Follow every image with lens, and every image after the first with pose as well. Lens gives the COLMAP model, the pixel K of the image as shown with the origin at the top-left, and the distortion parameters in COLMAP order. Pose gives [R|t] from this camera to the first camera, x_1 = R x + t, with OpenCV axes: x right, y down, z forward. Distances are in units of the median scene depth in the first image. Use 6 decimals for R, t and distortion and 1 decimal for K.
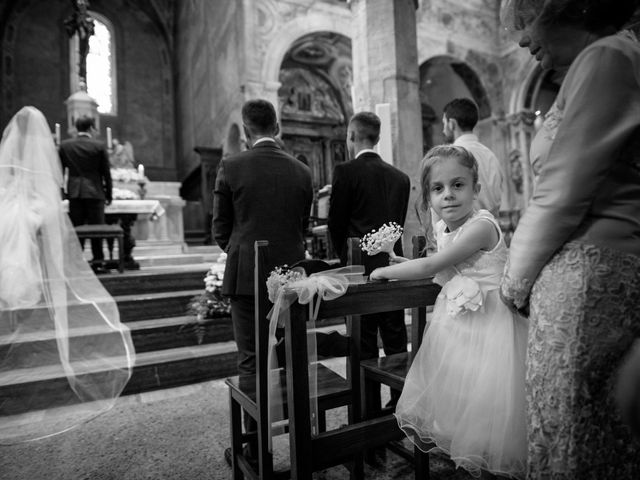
lens RADIAL K [[424.0, 0, 319.9], [0, 424.0, 240.1], [0, 0, 1]] dist [-0.003341, -0.000084]
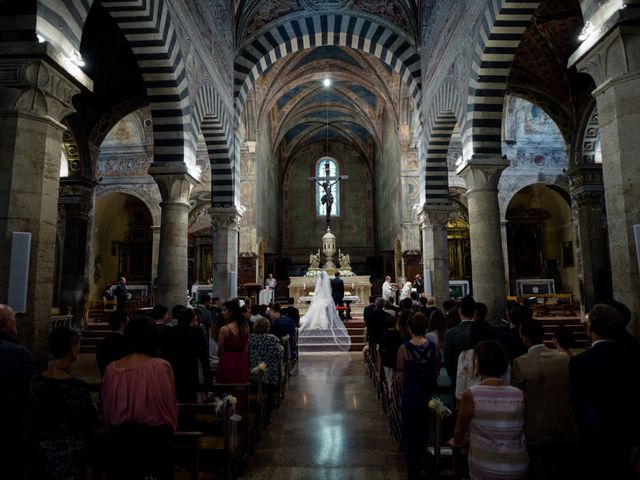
lens RADIAL K [[424.0, 0, 319.4], [0, 424.0, 239.3], [0, 0, 1]] dist [-0.003341, -0.000084]
pose [[0.887875, -0.026476, -0.459322, 0.299613], [-0.014392, 0.996256, -0.085247, -0.093140], [0.459860, 0.082299, 0.884170, -0.711117]]
